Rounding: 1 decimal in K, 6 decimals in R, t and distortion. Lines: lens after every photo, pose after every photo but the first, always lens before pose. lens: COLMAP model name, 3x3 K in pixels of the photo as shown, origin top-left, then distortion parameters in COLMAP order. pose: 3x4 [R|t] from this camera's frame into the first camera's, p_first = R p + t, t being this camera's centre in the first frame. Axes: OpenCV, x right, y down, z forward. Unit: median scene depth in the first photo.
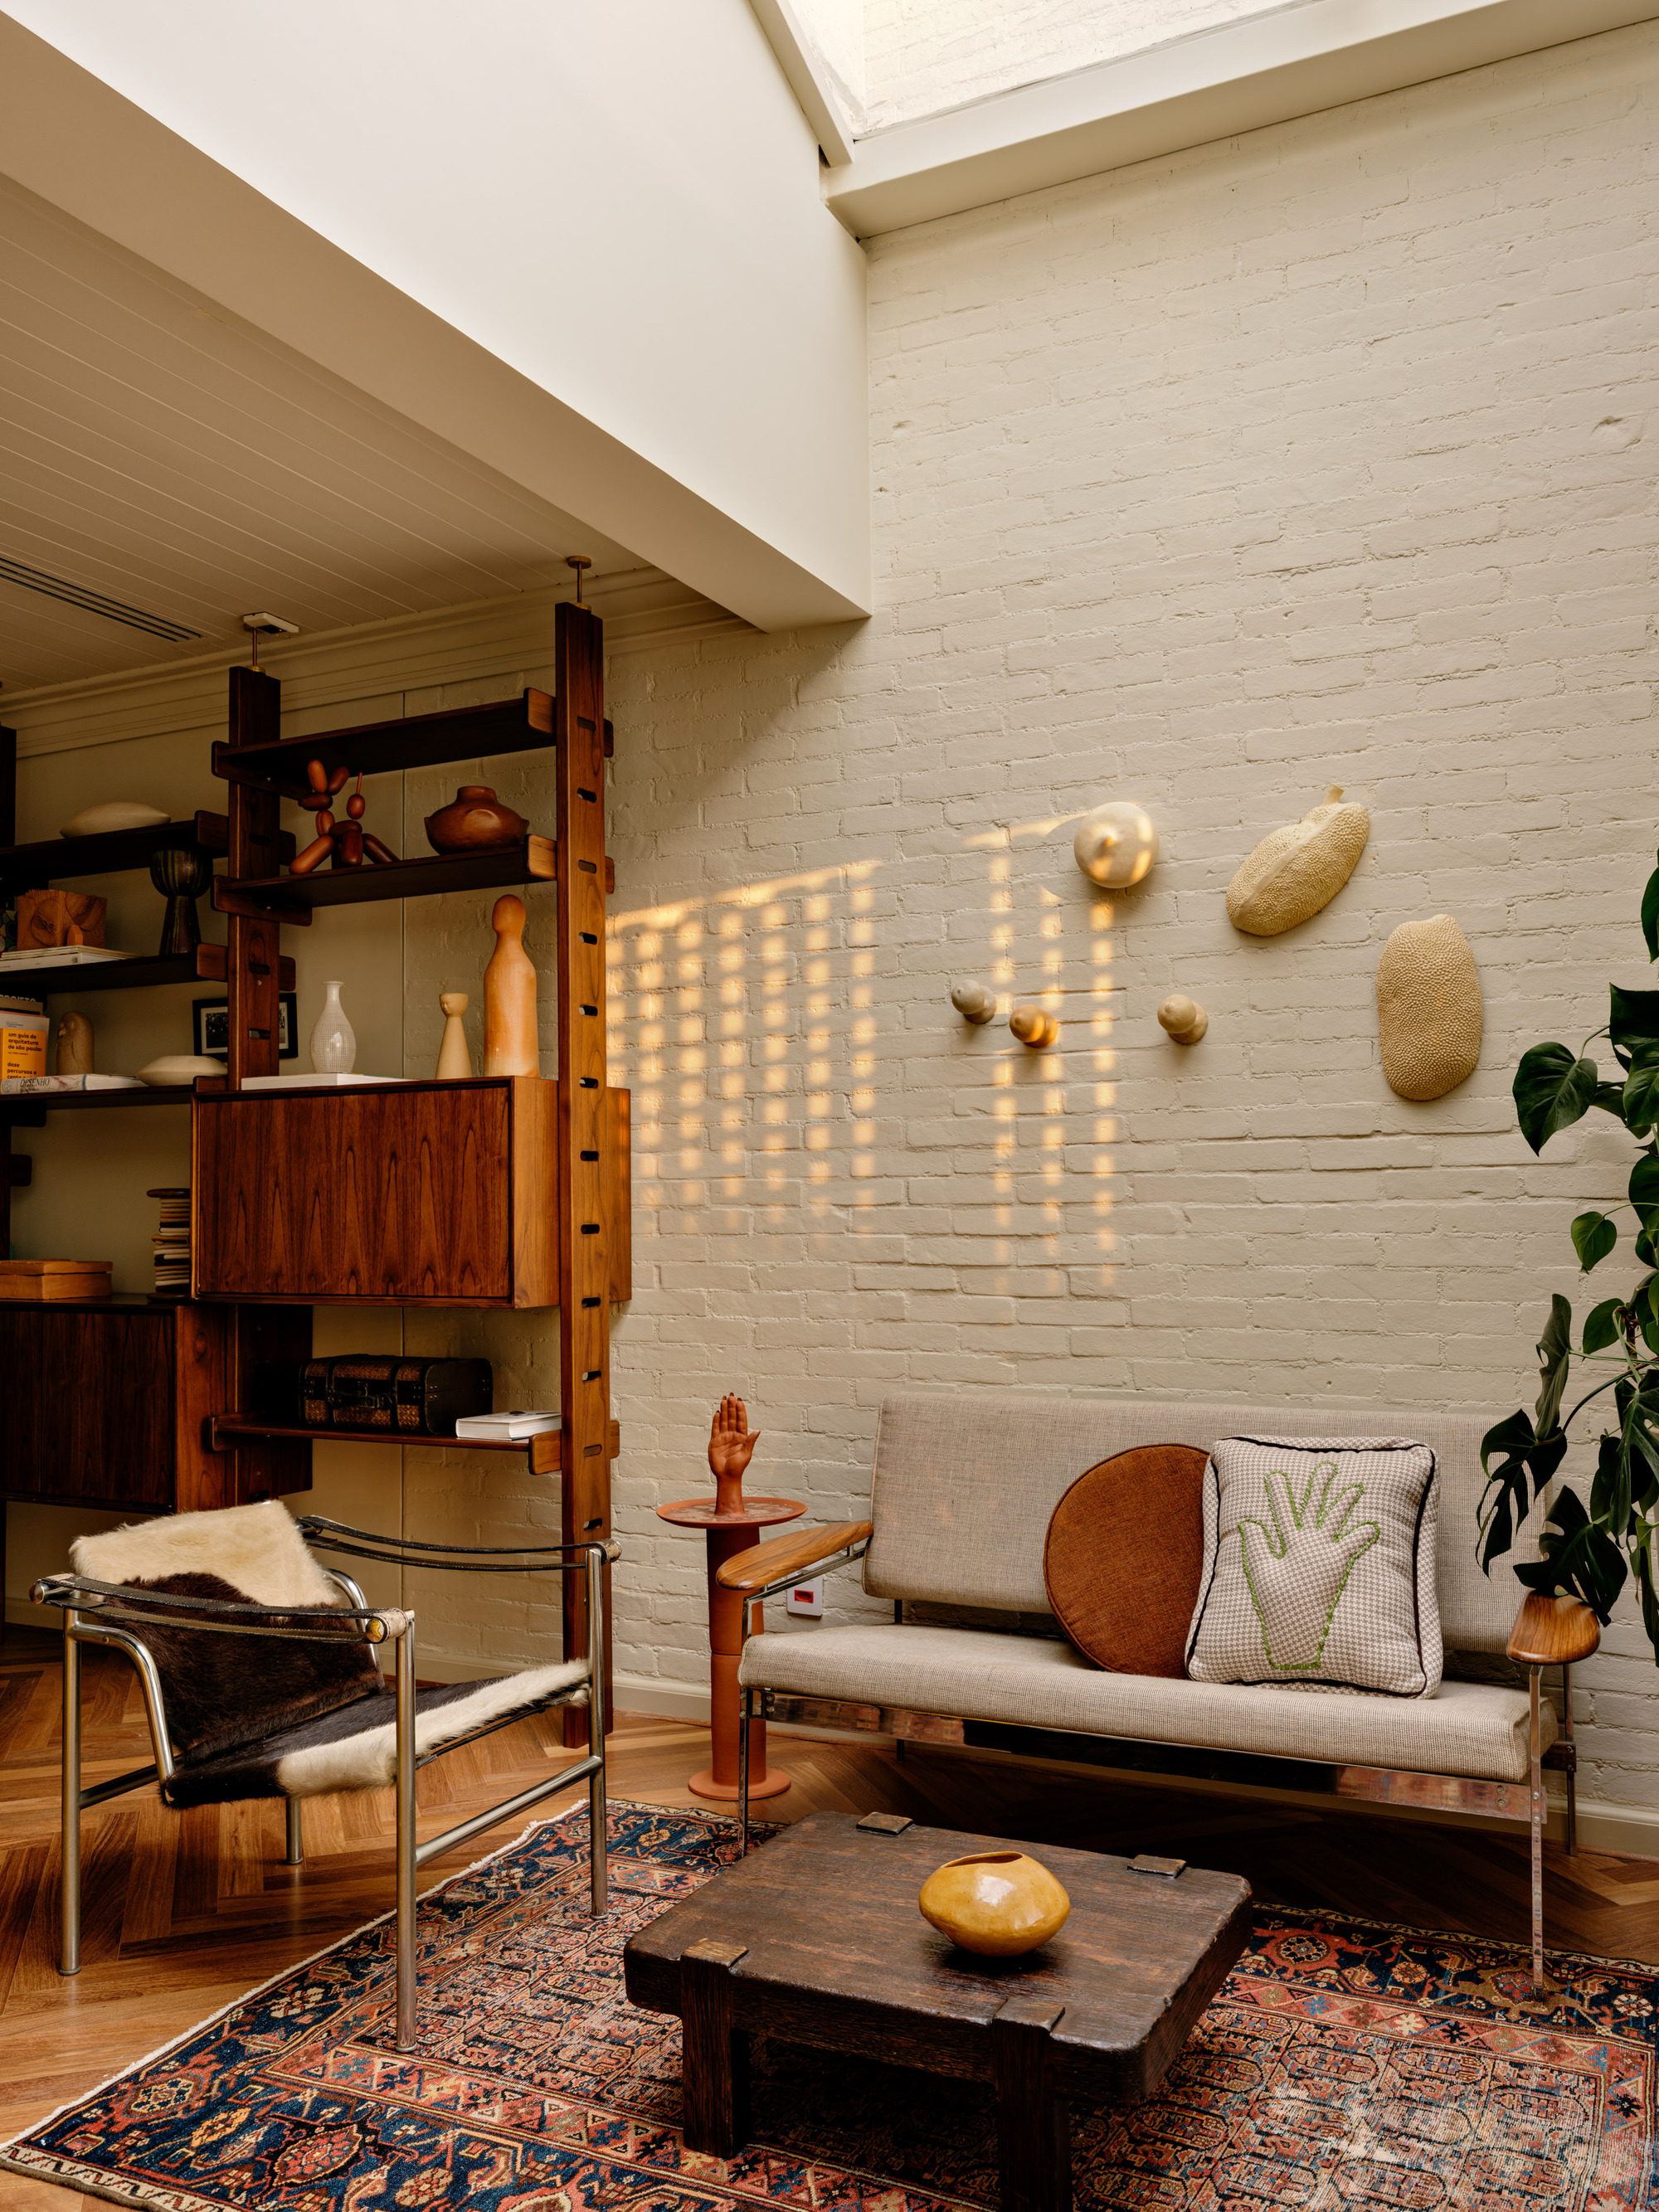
lens RADIAL K [[1775.0, 0, 845.0], [0, 1775.0, 1058.7], [0, 0, 1]] dist [-0.008855, 0.027424]
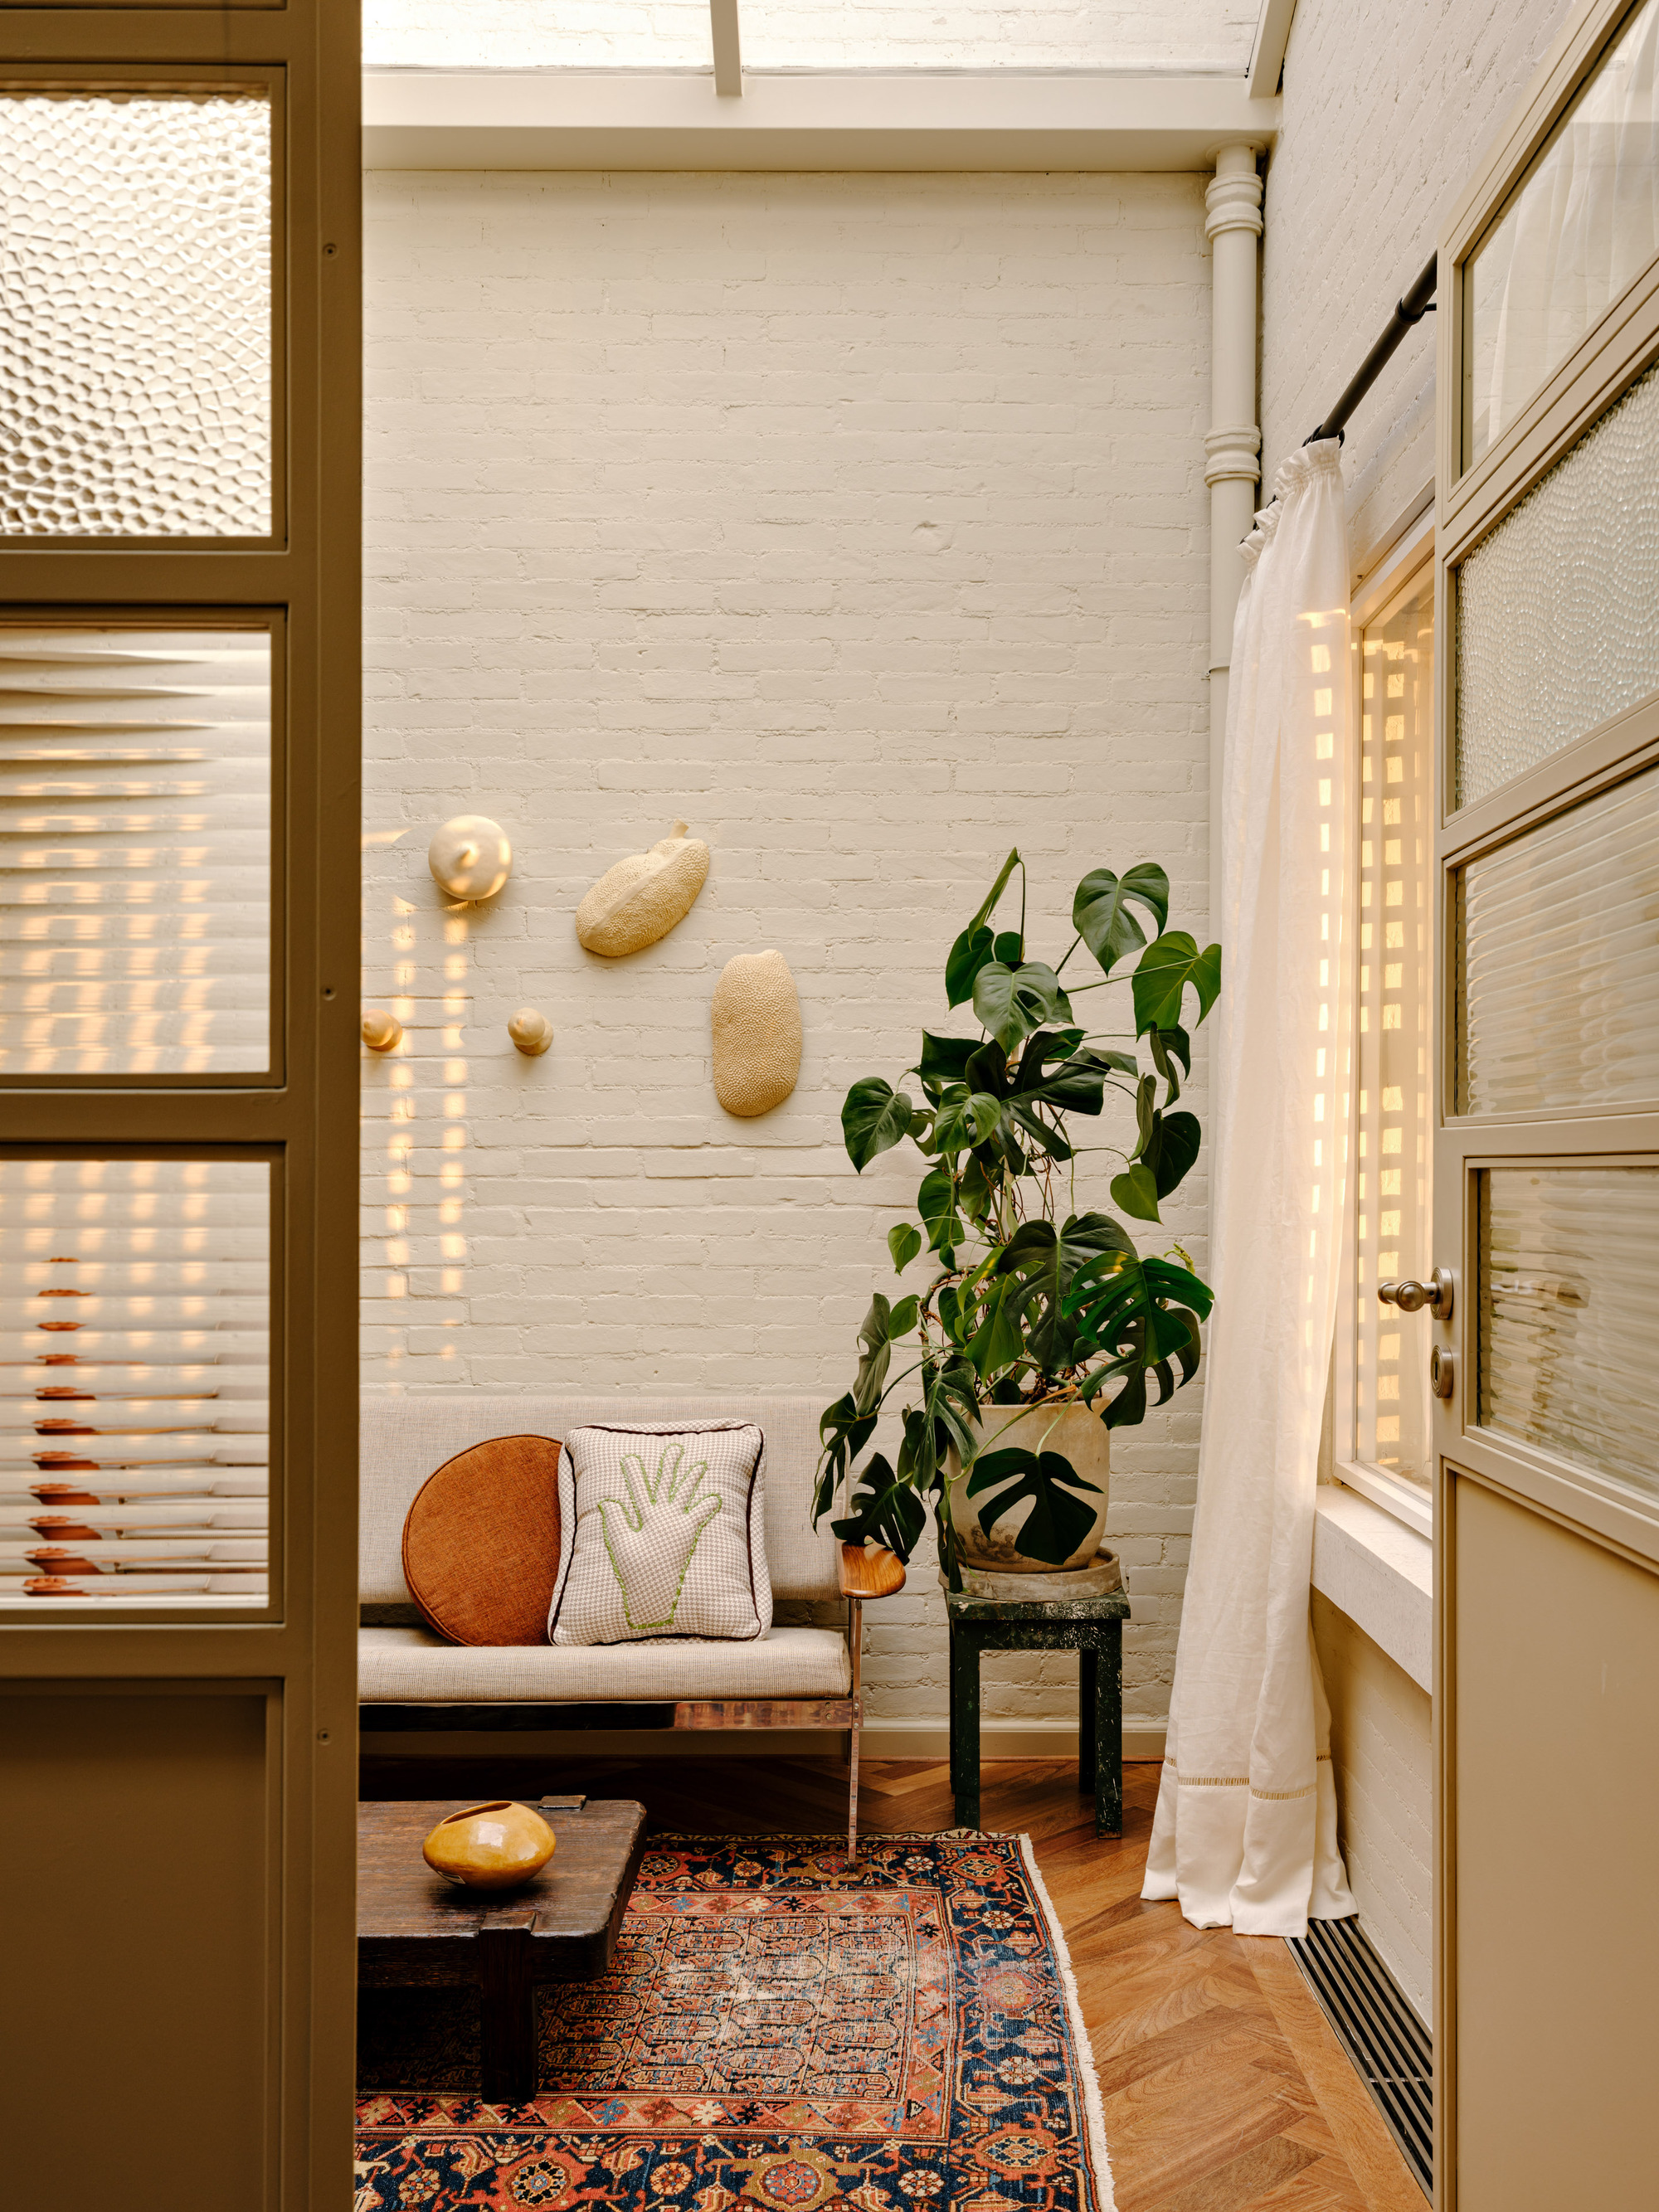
lens RADIAL K [[2061.5, 0, 830.2], [0, 2061.5, 1099.4], [0, 0, 1]] dist [0.018202, 0.000000]
pose [[0.896400, 0.021872, 0.442706, -0.178048], [-0.045876, 0.997996, 0.043585, -0.040876], [-0.440866, -0.059380, 0.895607, -0.158052]]
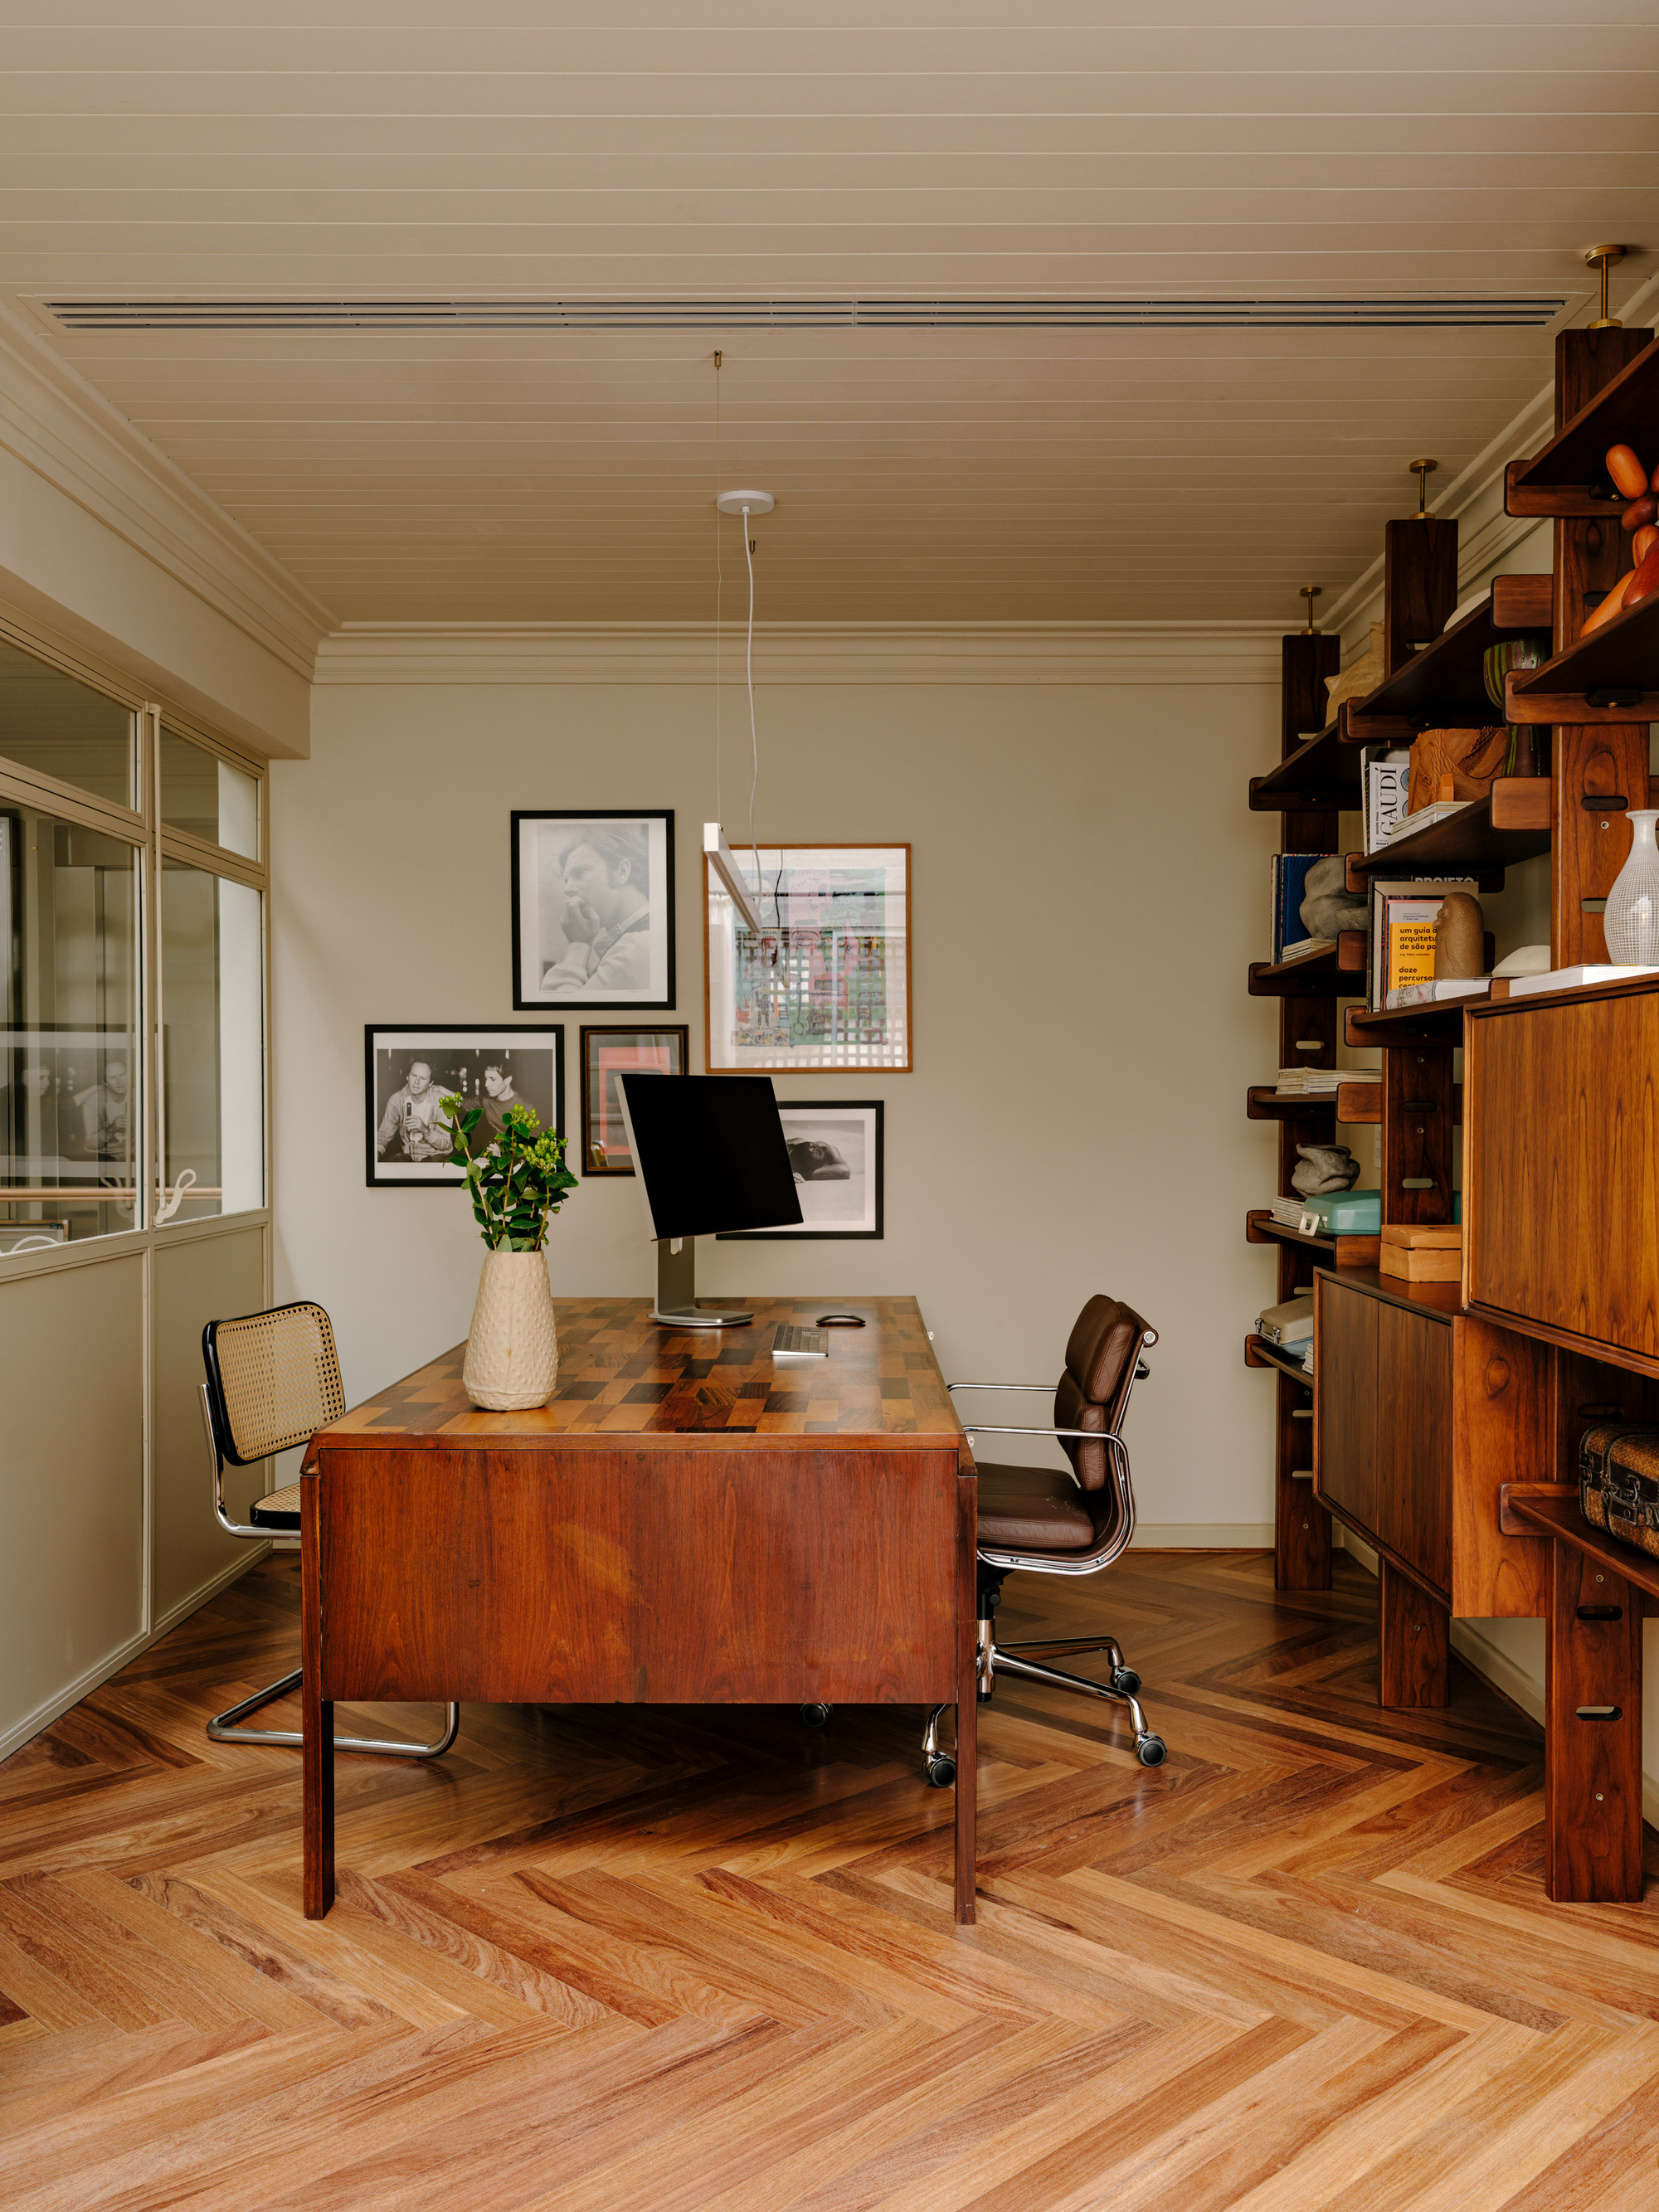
lens RADIAL K [[1946.1, 0, 828.3], [0, 1946.1, 1120.5], [0, 0, 1]] dist [-0.018416, -0.005406]
pose [[0.441492, 0.027838, -0.896833, 0.207466], [0.053382, 0.996933, 0.057225, 0.009515], [0.895676, -0.073139, 0.438652, 0.507871]]
